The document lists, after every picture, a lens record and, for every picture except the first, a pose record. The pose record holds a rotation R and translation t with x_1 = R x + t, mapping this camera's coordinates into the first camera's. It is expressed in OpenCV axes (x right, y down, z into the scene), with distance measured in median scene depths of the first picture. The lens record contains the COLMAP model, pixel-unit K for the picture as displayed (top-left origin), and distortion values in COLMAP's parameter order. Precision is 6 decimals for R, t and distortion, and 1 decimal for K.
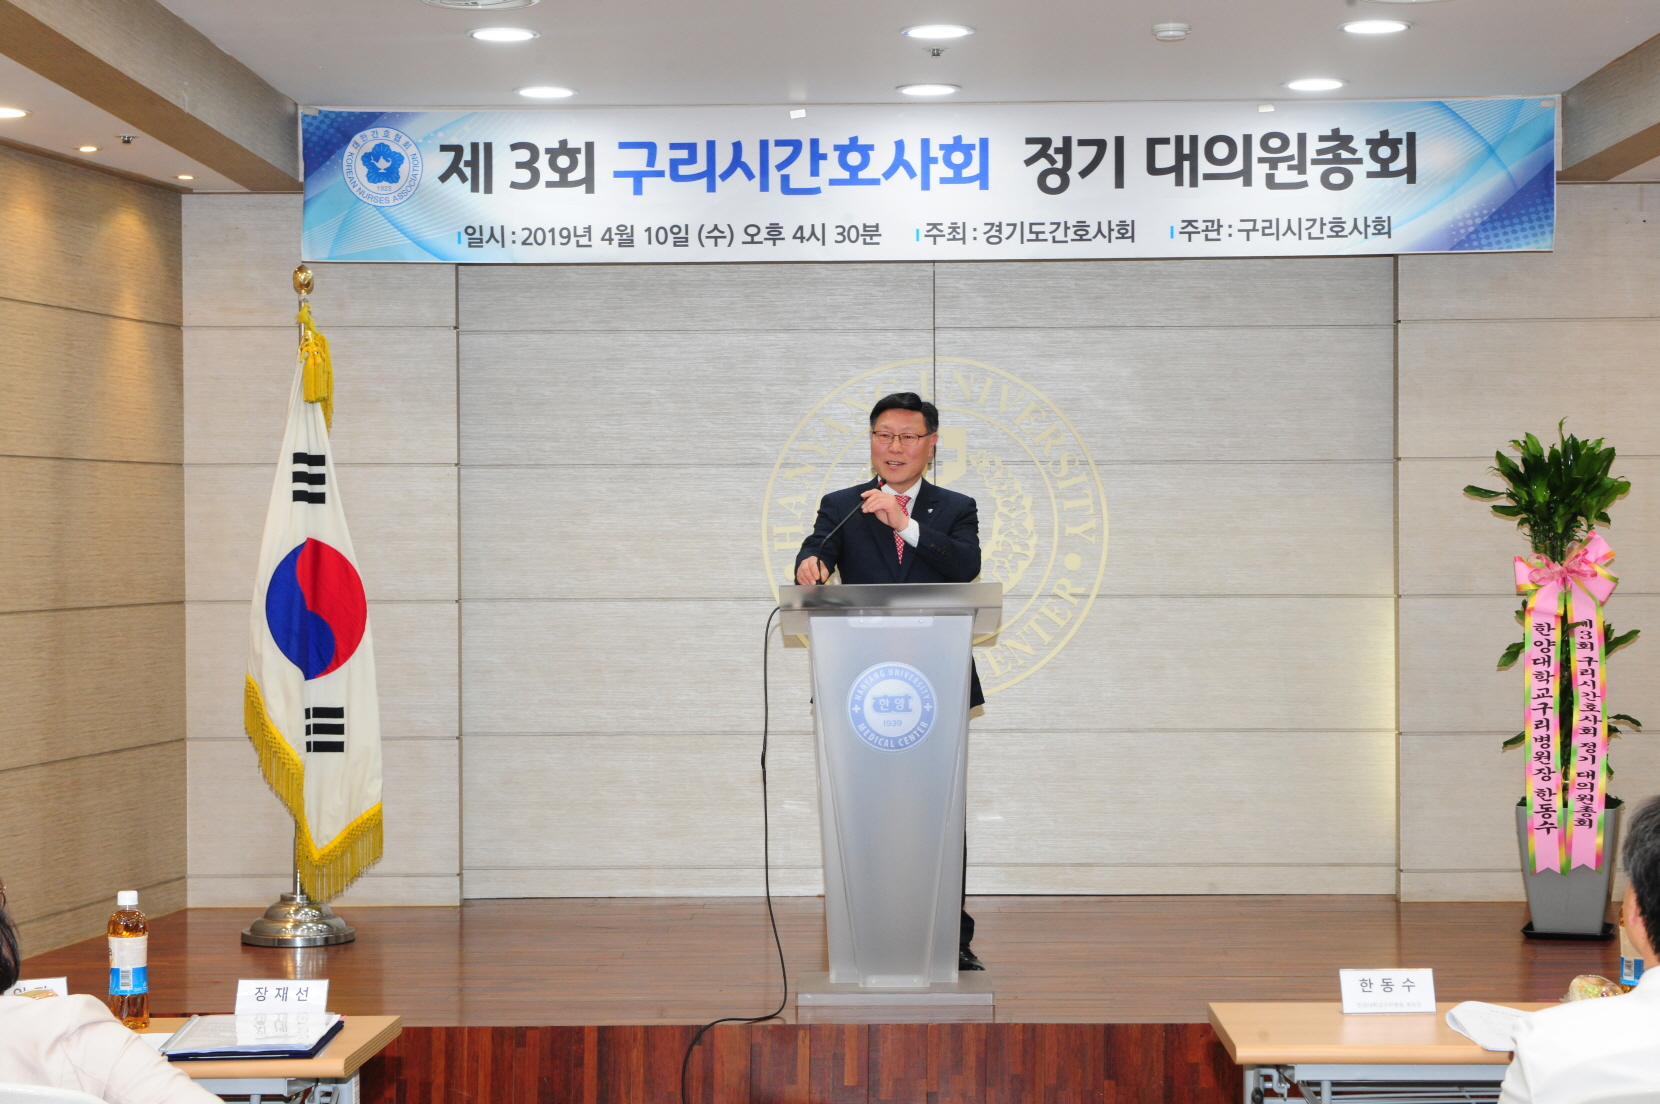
lens RADIAL K [[3142.5, 0, 830.0], [0, 3142.5, 552.0], [0, 0, 1]] dist [0.130943, -0.349681]
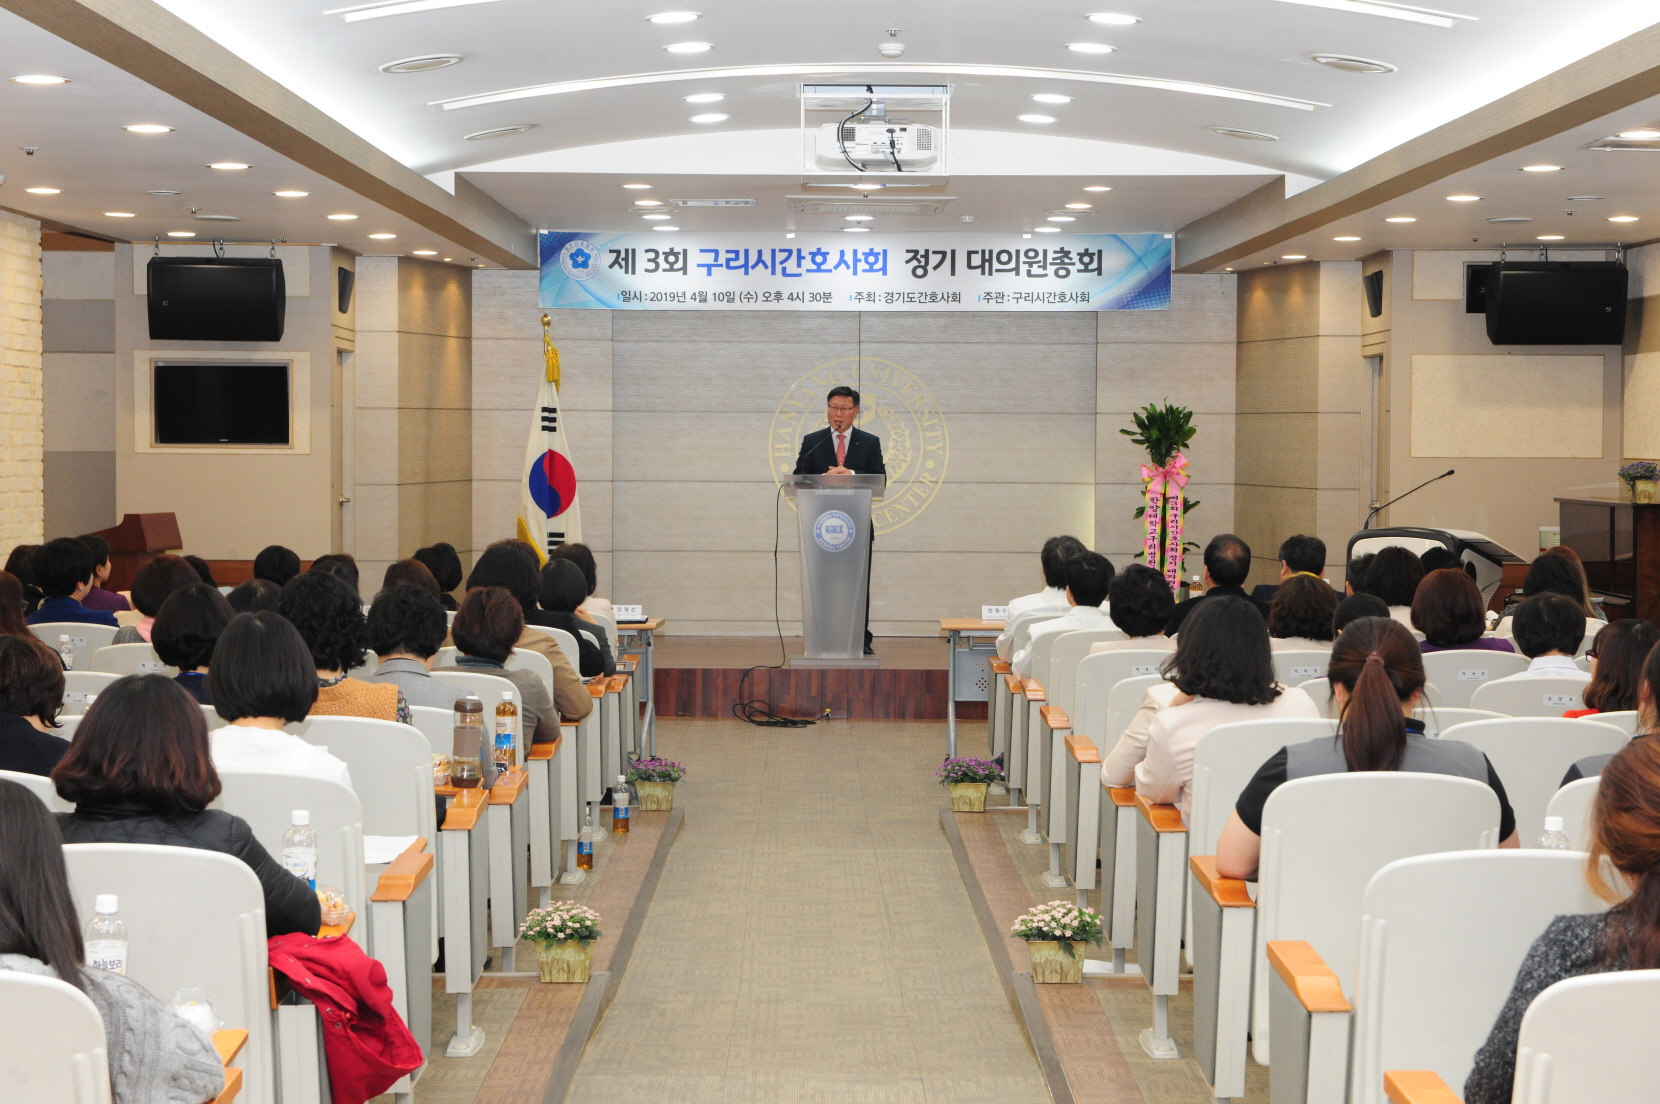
lens RADIAL K [[3142.5, 0, 830.0], [0, 3142.5, 552.0], [0, 0, 1]] dist [0.130943, -0.349681]
pose [[0.999835, 0.010362, 0.014909, -0.012969], [-0.010873, 0.999343, 0.034569, -0.009601], [-0.014541, -0.034725, 0.999291, -0.977650]]
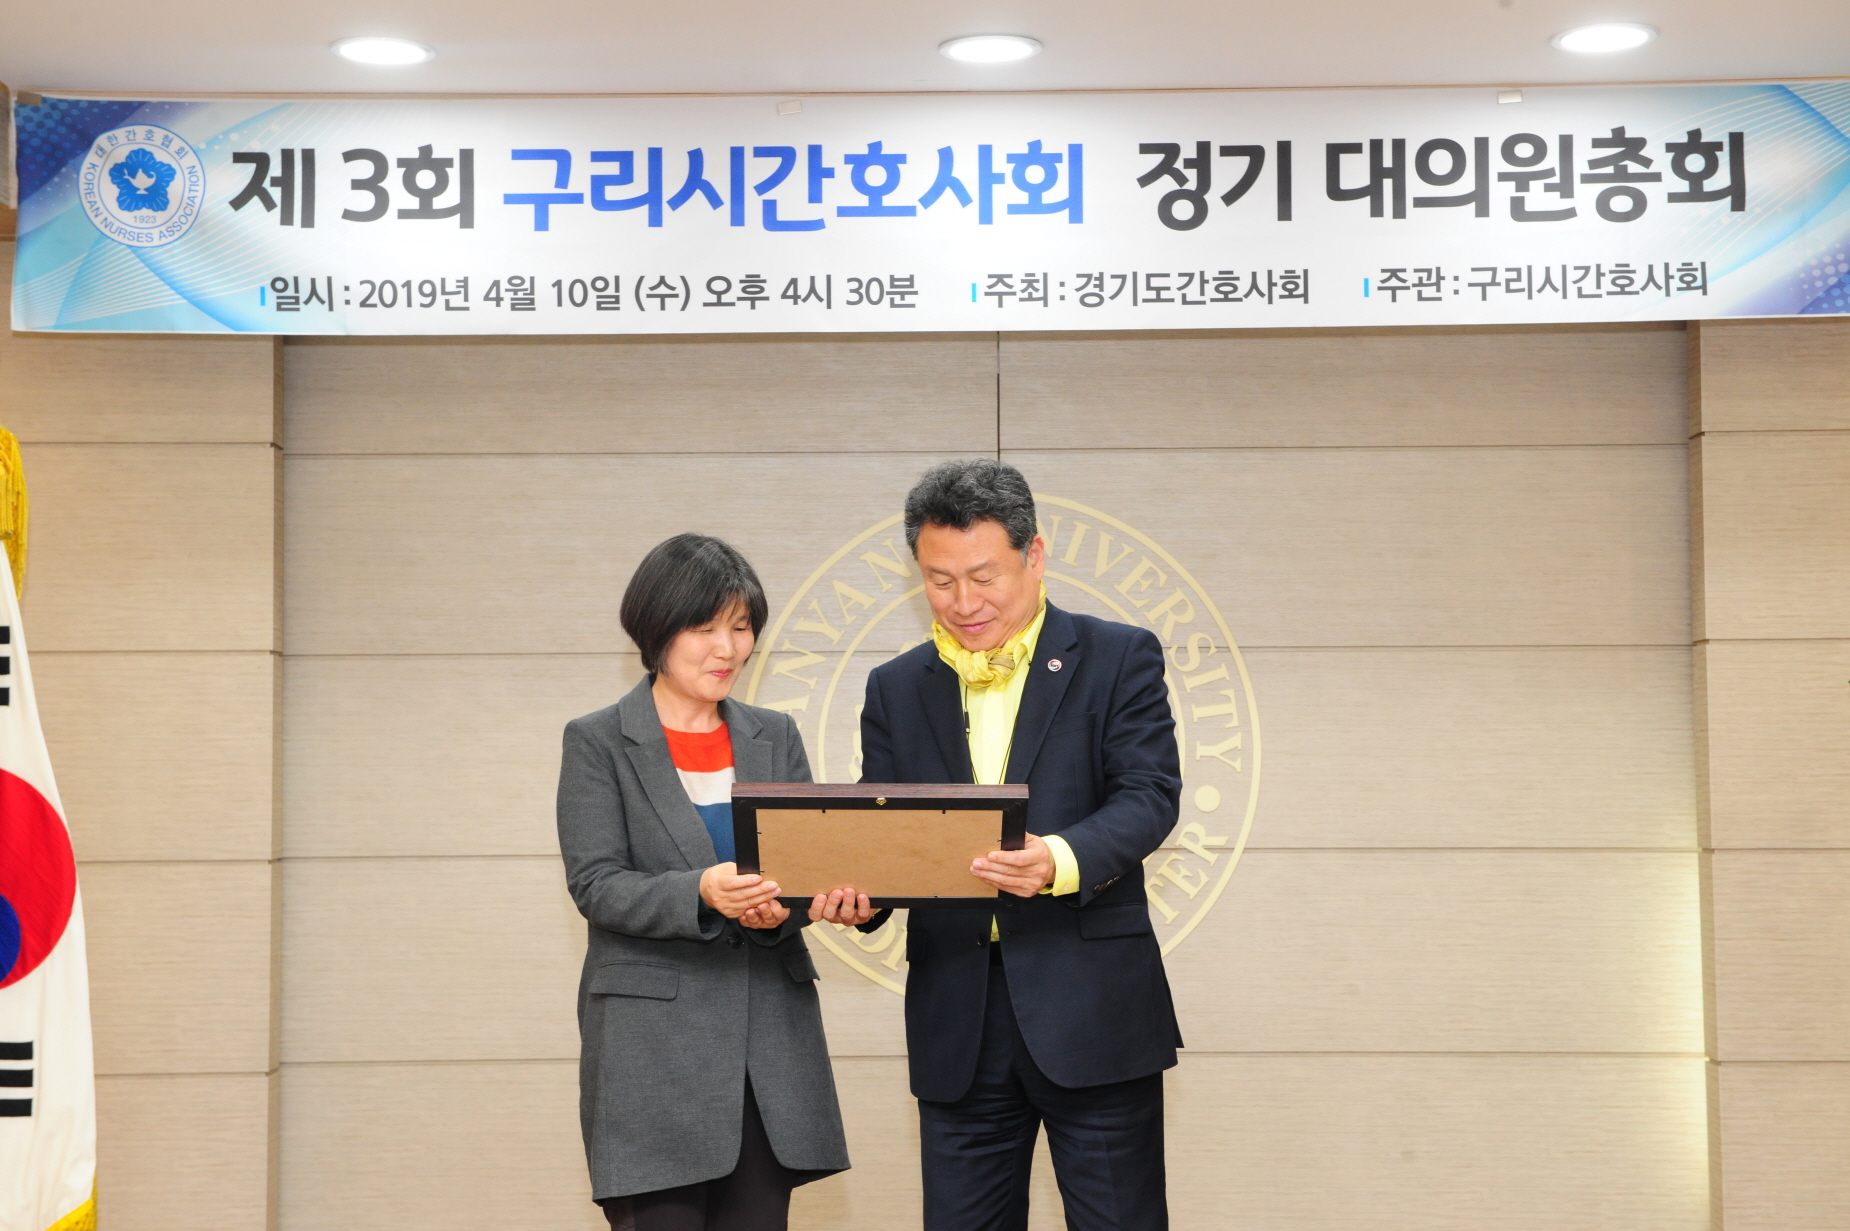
lens RADIAL K [[2866.8, 0, 921.7], [0, 2866.8, 618.8], [0, 0, 1]] dist [0.132938, 0.026305]
pose [[0.999926, -0.001378, 0.012059, 0.009841], [0.002134, 0.998020, -0.062860, 0.003573], [-0.011948, 0.062881, 0.997950, 0.413753]]
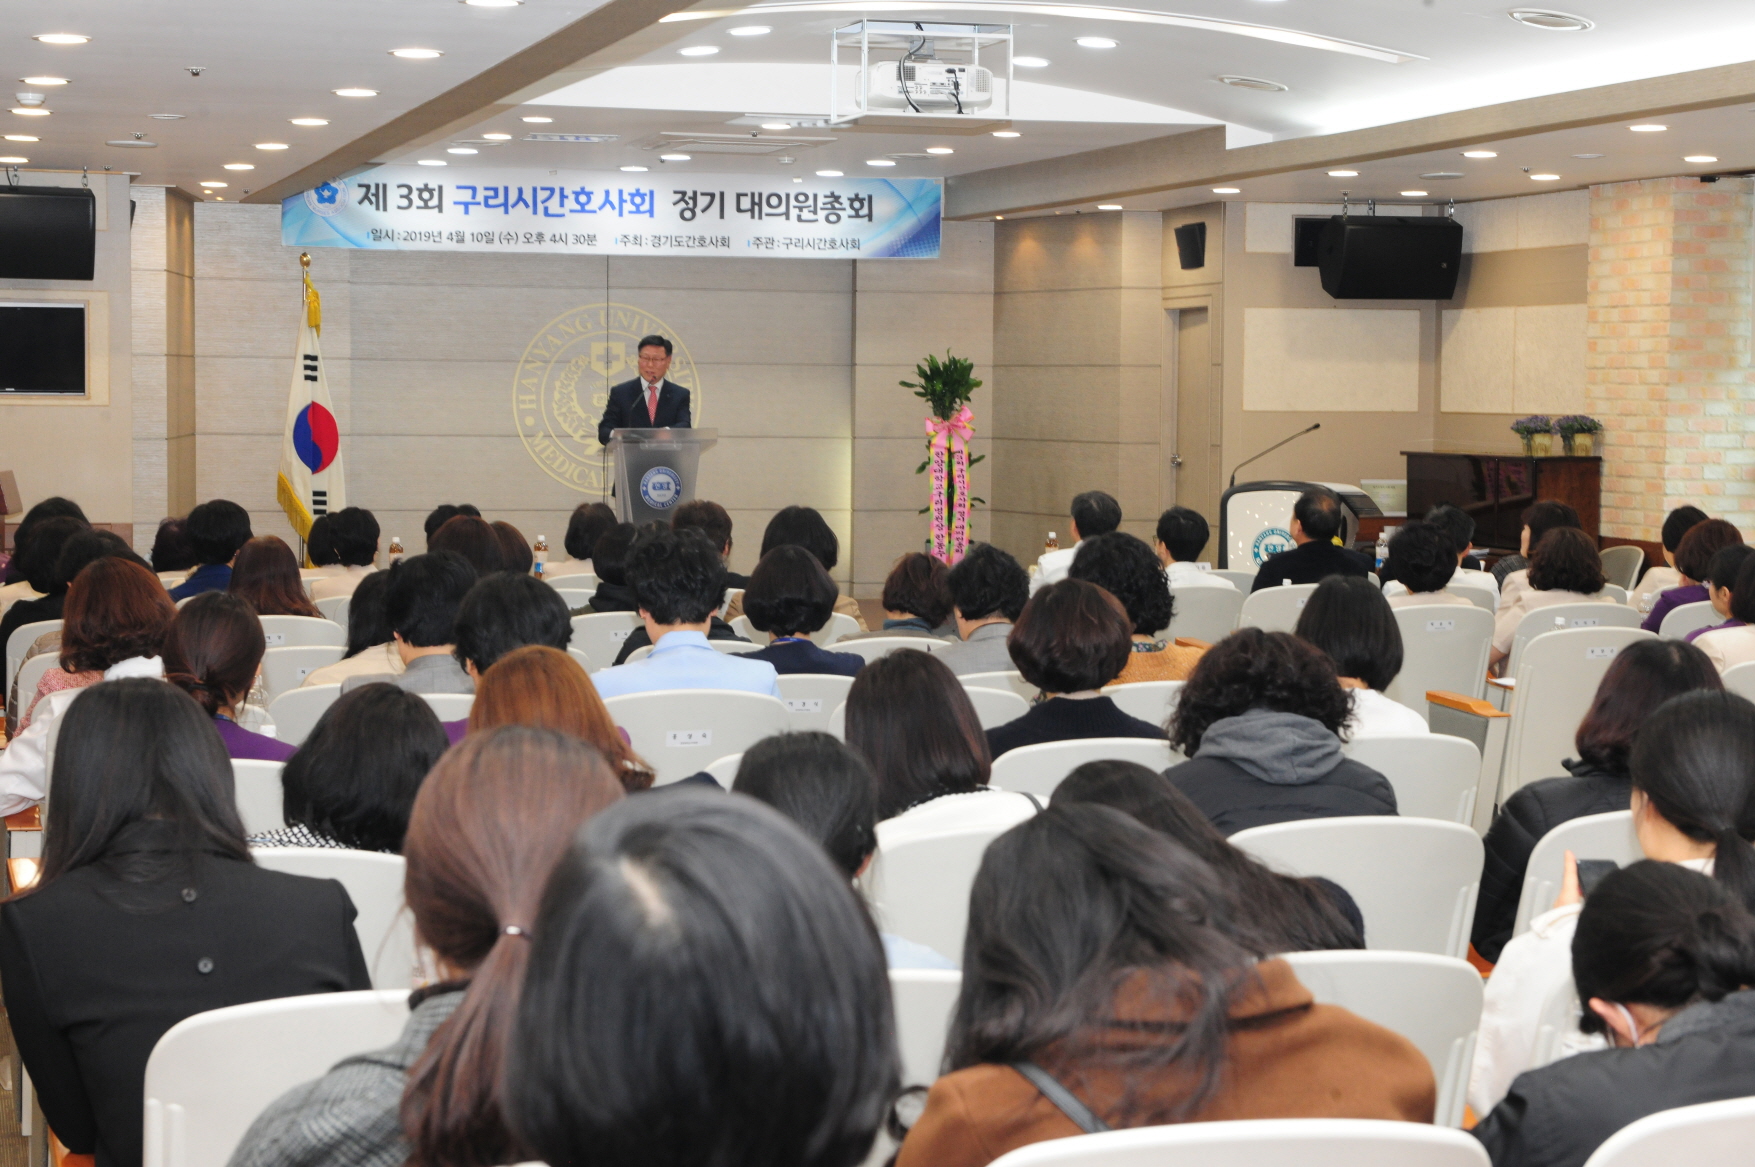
lens RADIAL K [[3322.3, 0, 877.5], [0, 3322.3, 583.5], [0, 0, 1]] dist [0.130943, -0.349681]
pose [[0.959891, -0.002583, 0.280361, -0.377107], [-0.012972, 0.998478, 0.053612, -0.005882], [-0.280072, -0.055098, 0.958396, -0.944680]]
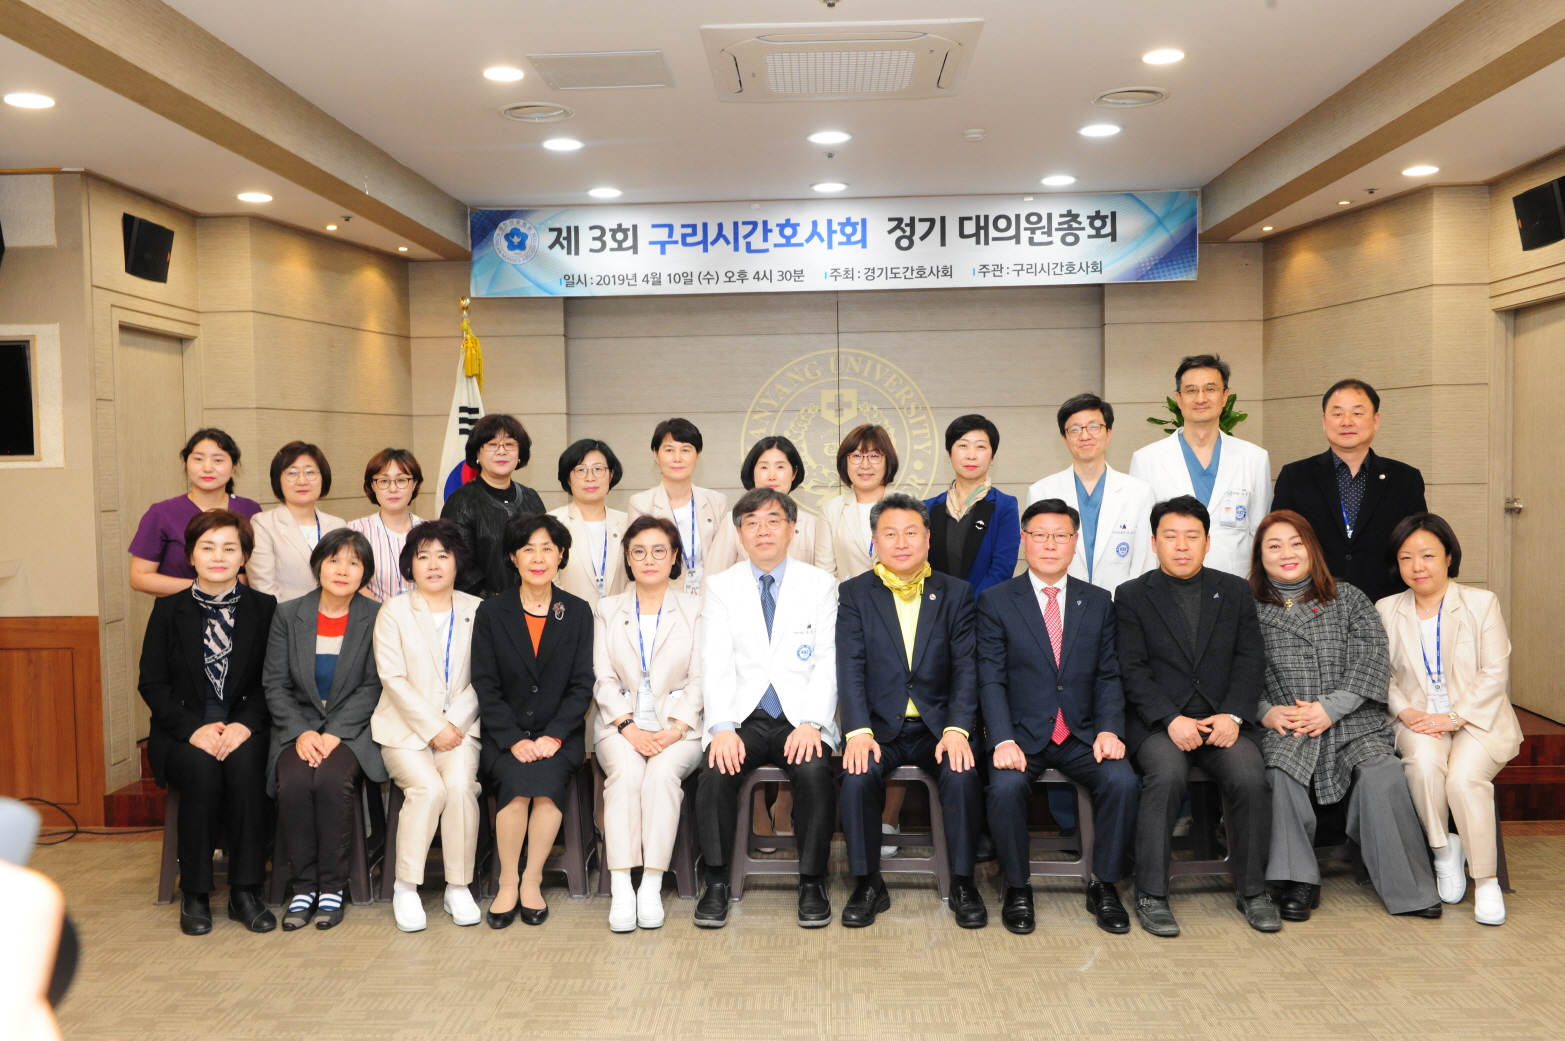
lens RADIAL K [[1378.7, 0, 779.2], [0, 1378.7, 526.7], [0, 0, 1]] dist [-0.000831, 0.002286]
pose [[0.999542, -0.010146, -0.028508, 0.022533], [0.011438, 0.998897, 0.045551, 0.001584], [0.028014, -0.045856, 0.998555, 0.241622]]
